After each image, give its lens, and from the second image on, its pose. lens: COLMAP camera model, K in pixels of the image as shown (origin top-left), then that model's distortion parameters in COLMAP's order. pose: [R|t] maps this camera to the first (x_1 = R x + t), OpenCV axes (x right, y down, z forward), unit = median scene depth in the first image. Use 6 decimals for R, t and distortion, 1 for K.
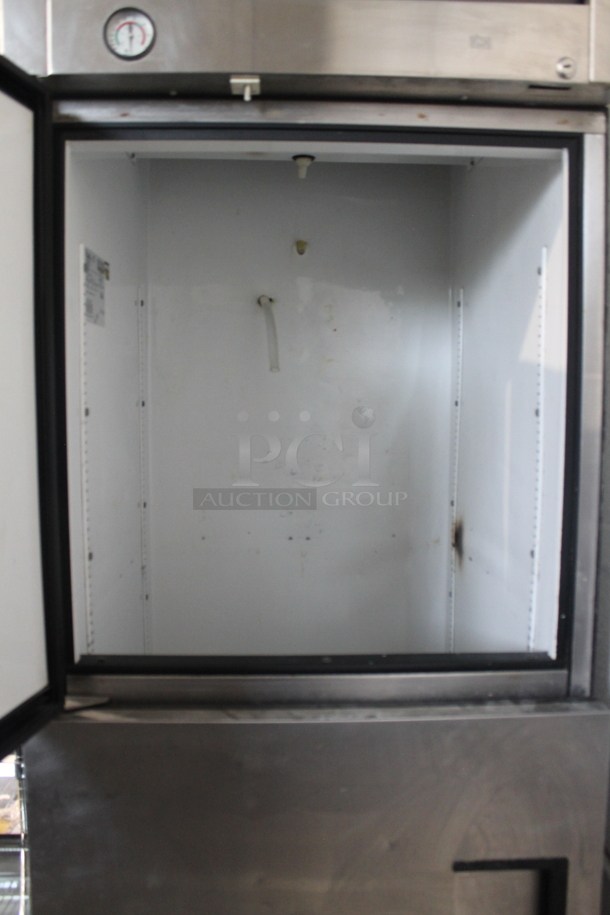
lens RADIAL K [[768.8, 0, 298.7], [0, 768.8, 460.1], [0, 0, 1]] dist [-0.183732, 0.170729]
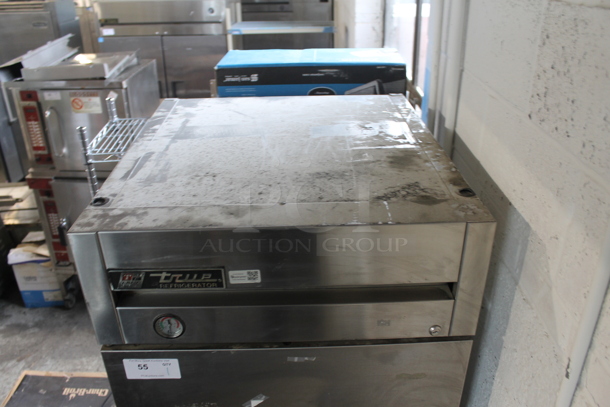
lens RADIAL K [[512.6, 0, 305.0], [0, 512.6, 203.5], [0, 0, 1]] dist [-0.183732, 0.170729]
pose [[0.999958, -0.006559, -0.006443, 0.080772], [0.008506, 0.925953, 0.377543, -1.223369], [0.003489, -0.377581, 0.925970, 0.061196]]
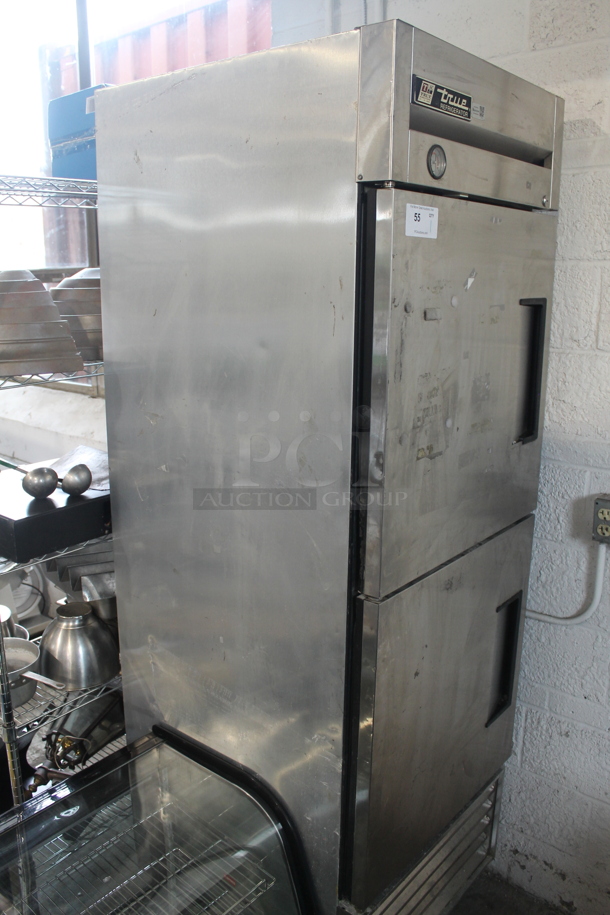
lens RADIAL K [[768.8, 0, 298.7], [0, 768.8, 460.1], [0, 0, 1]] dist [-0.183732, 0.170729]
pose [[0.669195, -0.181922, 0.720473, -1.650947], [0.060115, 0.979645, 0.191527, -0.271653], [-0.740651, -0.084858, 0.666510, 0.095968]]
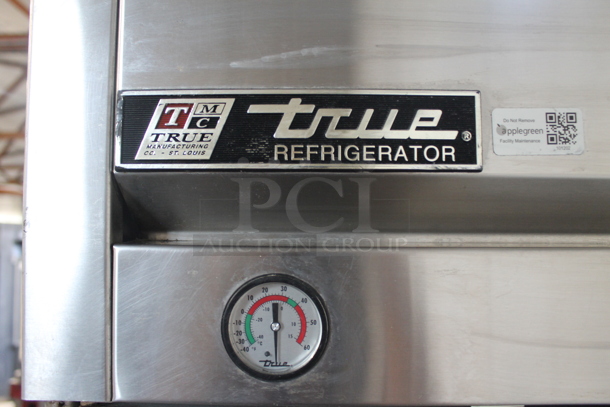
lens RADIAL K [[512.6, 0, 305.0], [0, 512.6, 203.5], [0, 0, 1]] dist [-0.183732, 0.170729]
pose [[0.998765, 0.004369, -0.049501, -0.189109], [-0.010976, 0.990920, -0.134001, -0.600690], [0.048466, 0.134379, 0.989744, 0.638430]]
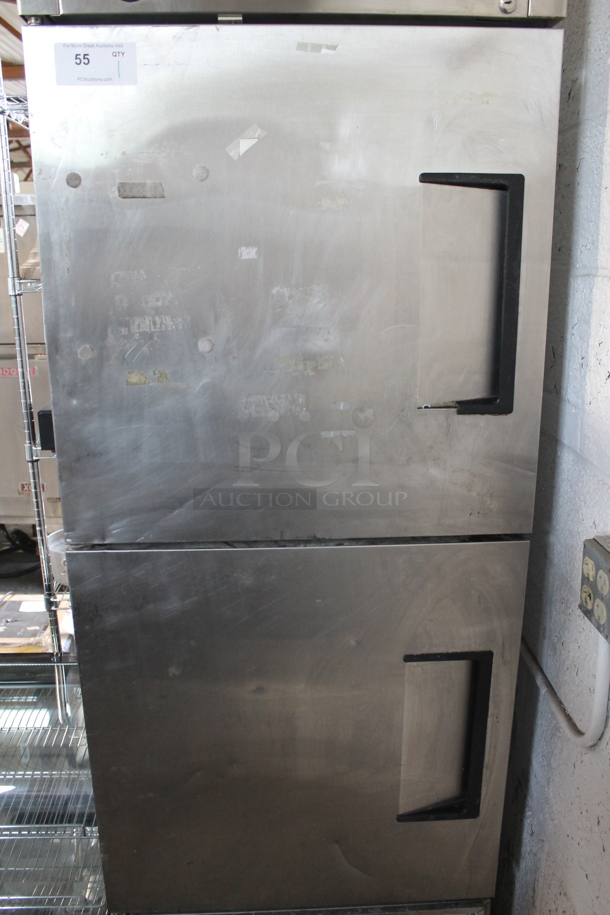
lens RADIAL K [[768.8, 0, 298.7], [0, 768.8, 460.1], [0, 0, 1]] dist [-0.183732, 0.170729]
pose [[0.999921, -0.010272, 0.007286, 0.019646], [0.008697, 0.981666, 0.190410, -0.050377], [-0.009108, -0.190332, 0.981678, -0.264149]]
